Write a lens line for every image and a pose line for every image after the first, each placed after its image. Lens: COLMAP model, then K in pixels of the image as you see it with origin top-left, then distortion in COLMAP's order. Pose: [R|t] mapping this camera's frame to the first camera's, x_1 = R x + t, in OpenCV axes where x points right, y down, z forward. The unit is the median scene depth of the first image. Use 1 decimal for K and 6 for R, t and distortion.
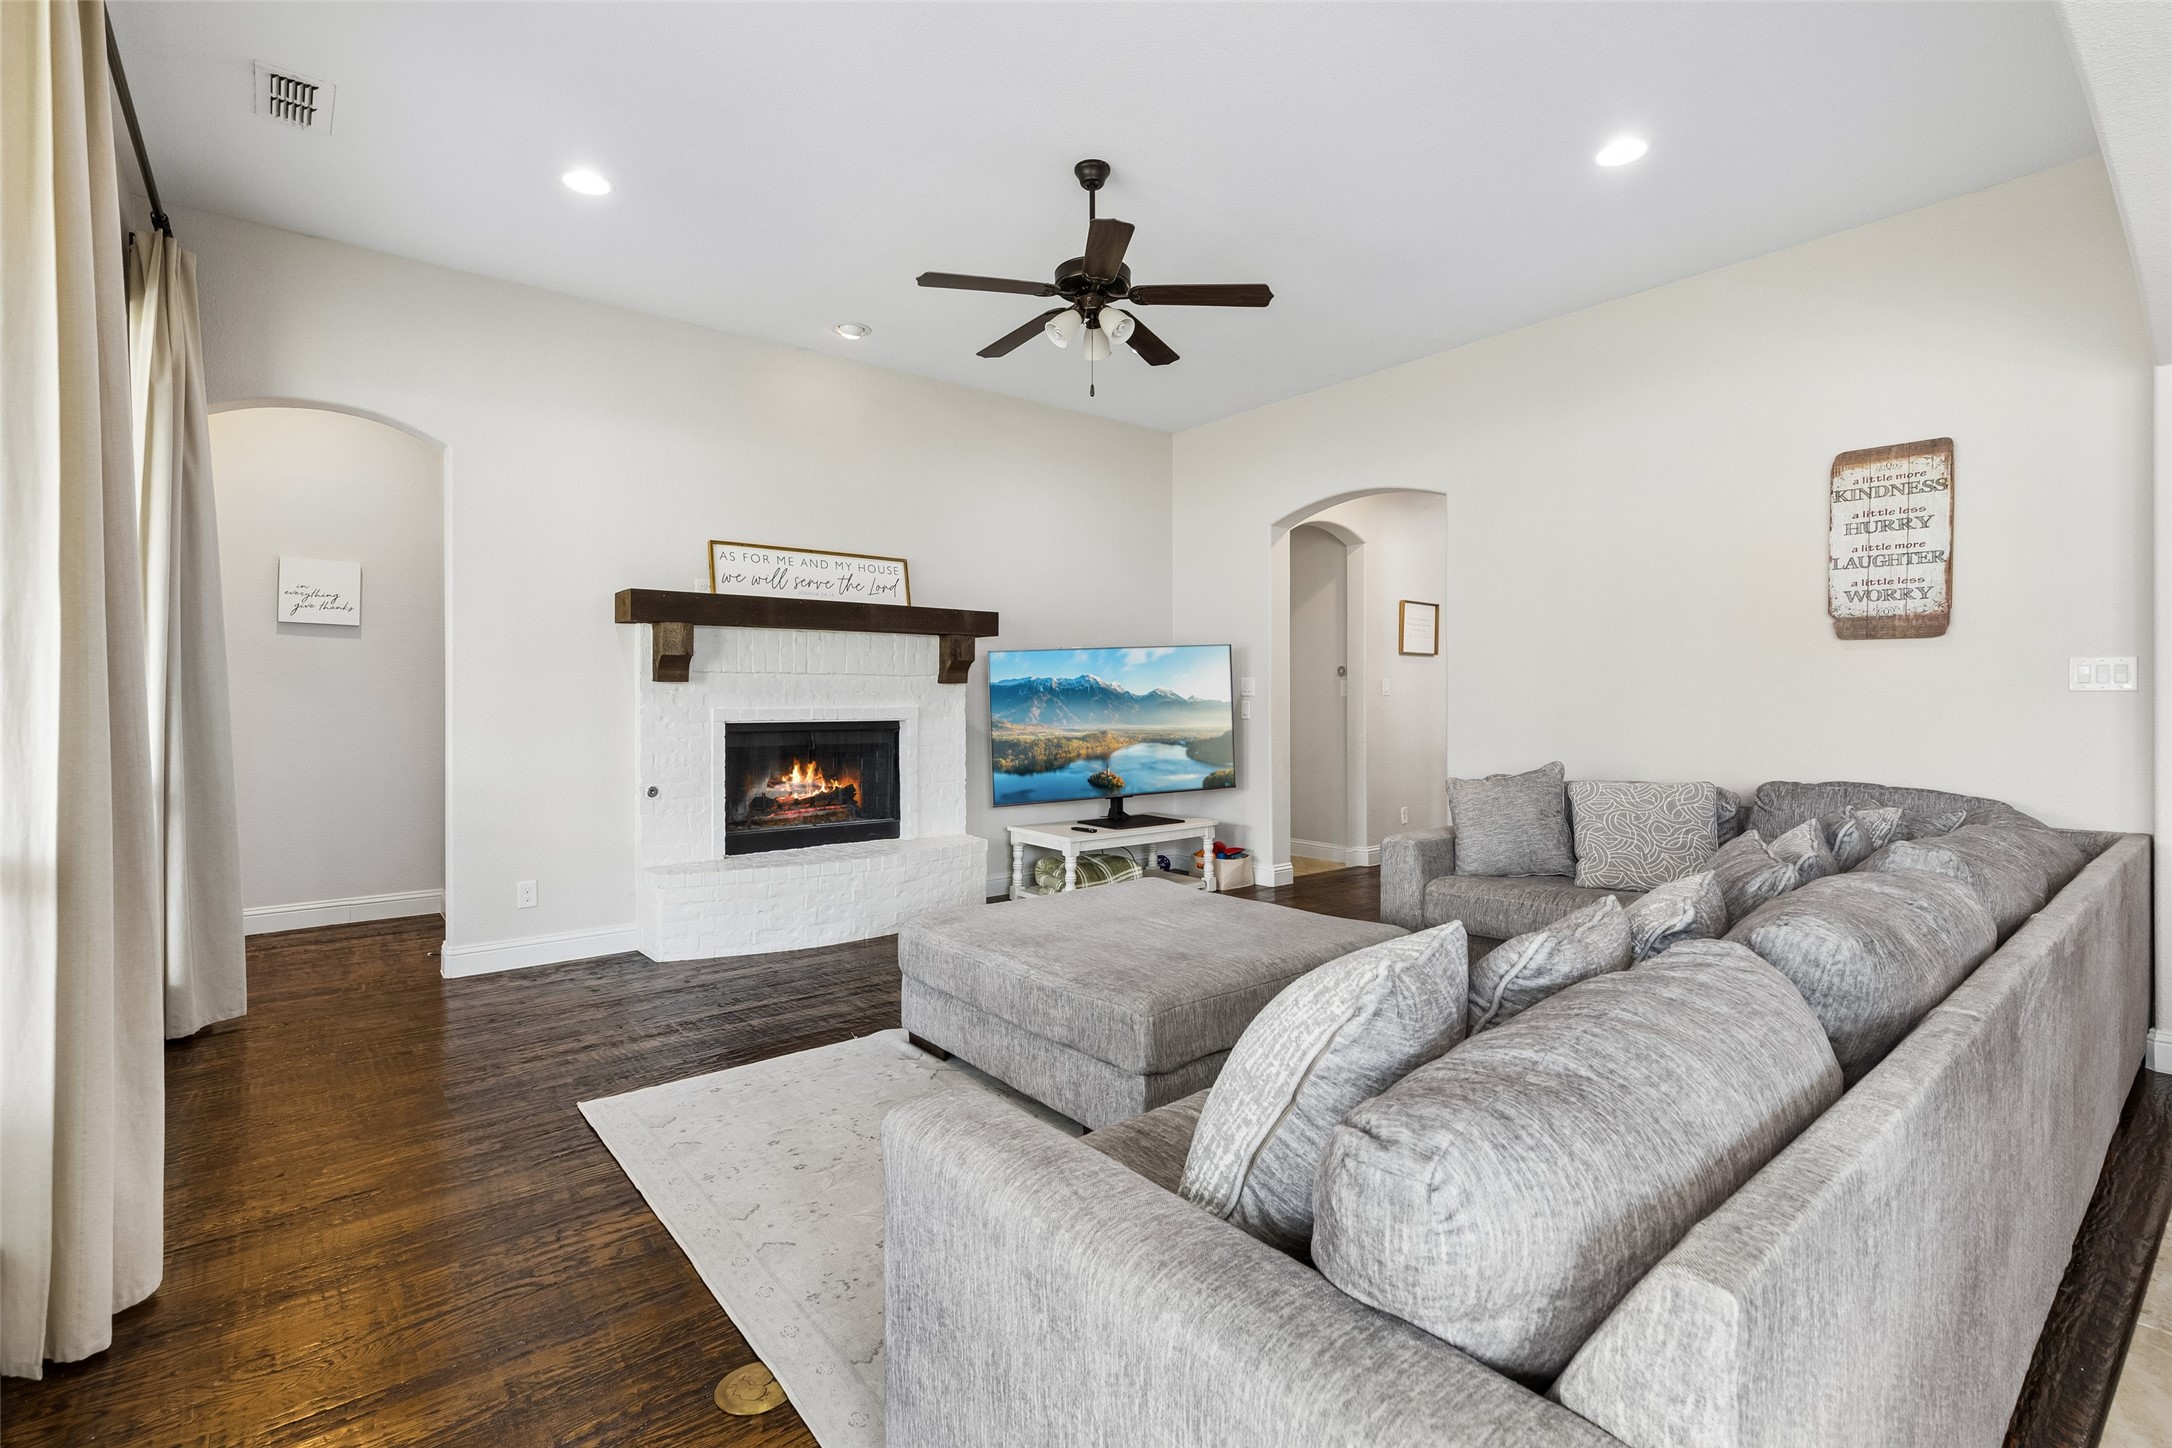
lens RADIAL K [[976.3, 0, 1082.4], [0, 976.3, 700.1], [0, 0, 1]] dist [0.005651, -0.001232]
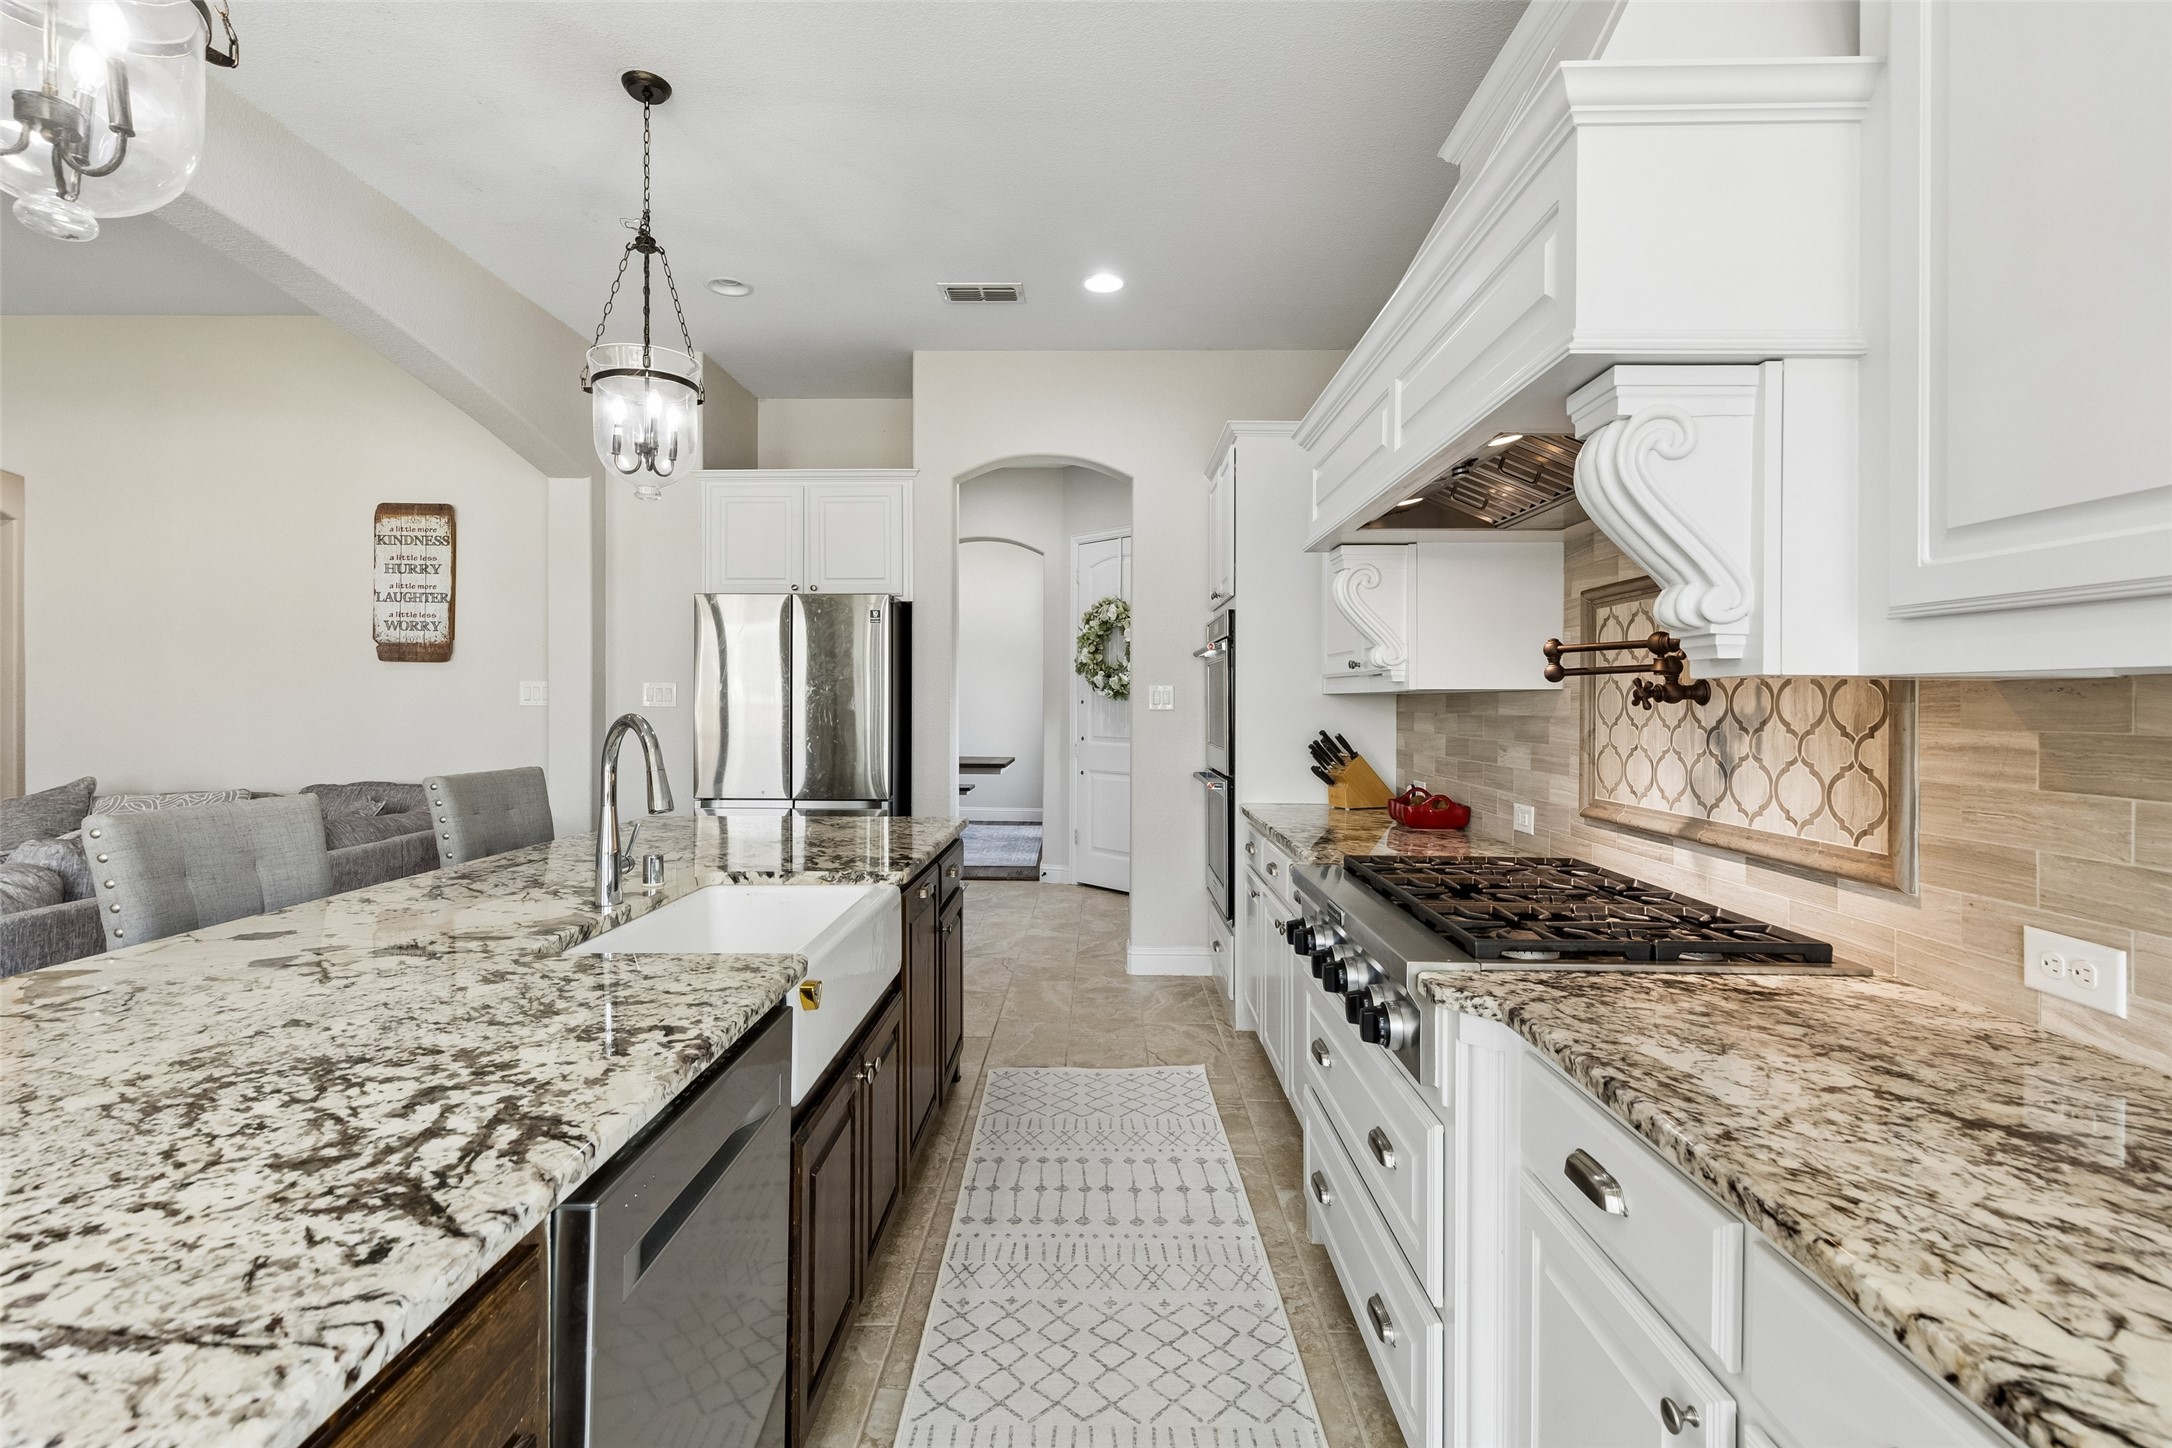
lens RADIAL K [[976.3, 0, 1082.4], [0, 976.3, 700.1], [0, 0, 1]] dist [0.005651, -0.001232]
pose [[0.642967, 0.004154, 0.765883, 0.334621], [-0.002350, 0.999991, -0.003451, -0.010349], [-0.765891, 0.000419, 0.642971, -0.326497]]
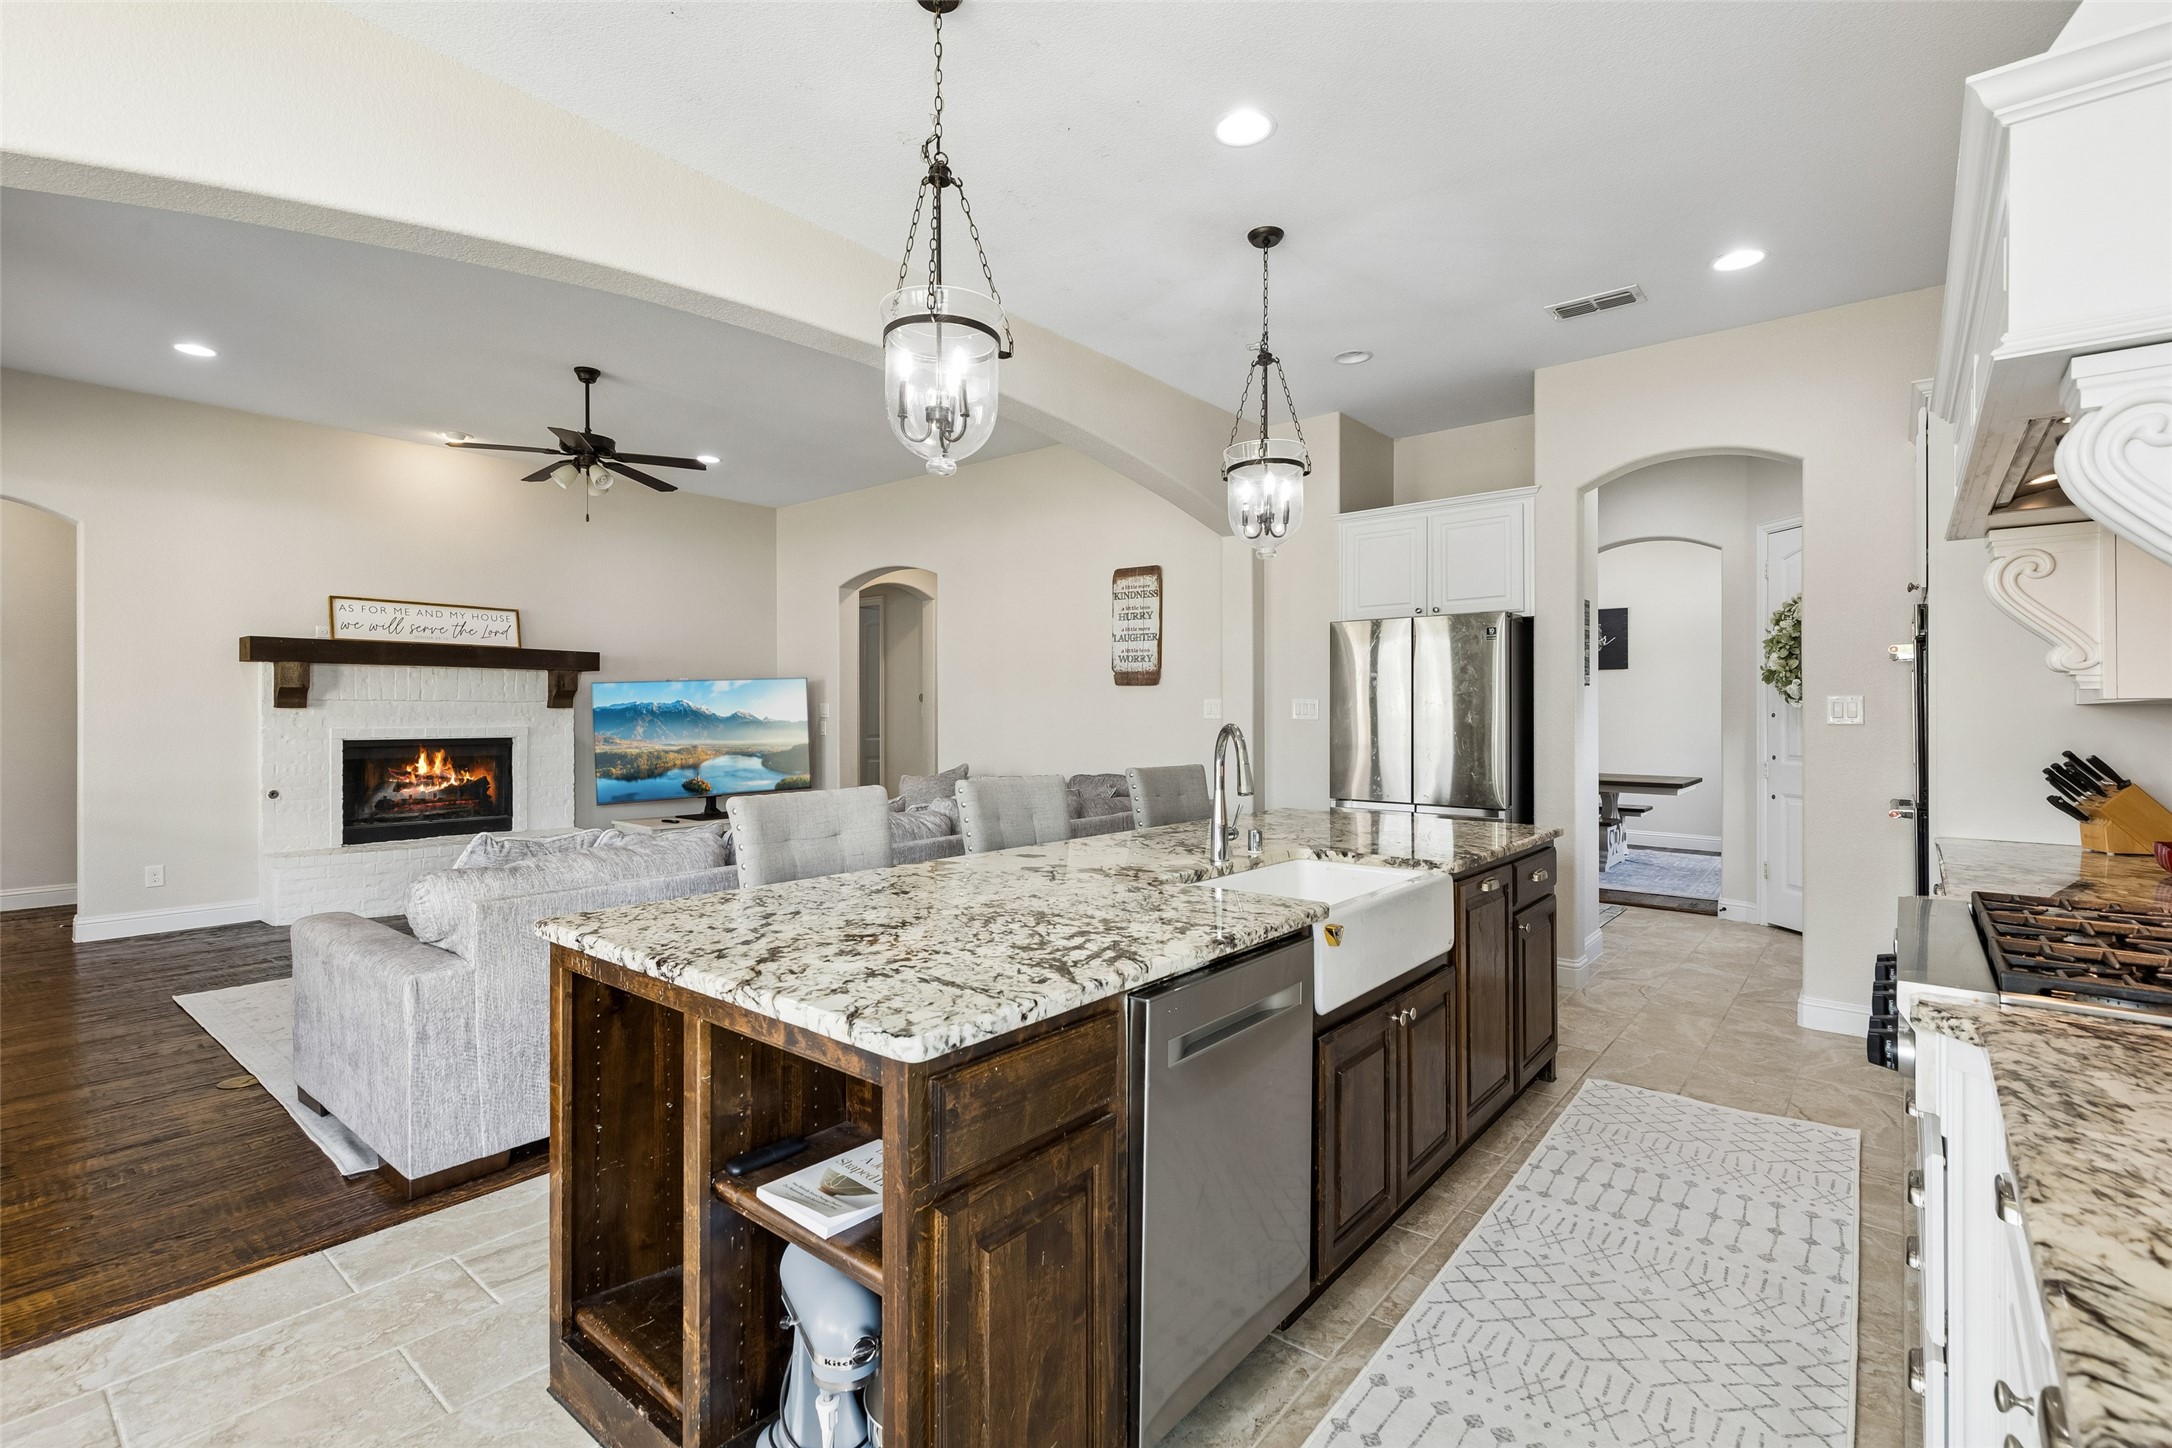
lens RADIAL K [[982.5, 0, 1096.7], [0, 982.5, 709.9], [0, 0, 1]] dist [0.000742, -0.000486]
pose [[0.978730, 0.003386, 0.205127, 0.333500], [-0.002136, 0.999978, -0.006315, -0.009748], [-0.205144, 0.005743, 0.978715, -0.454413]]
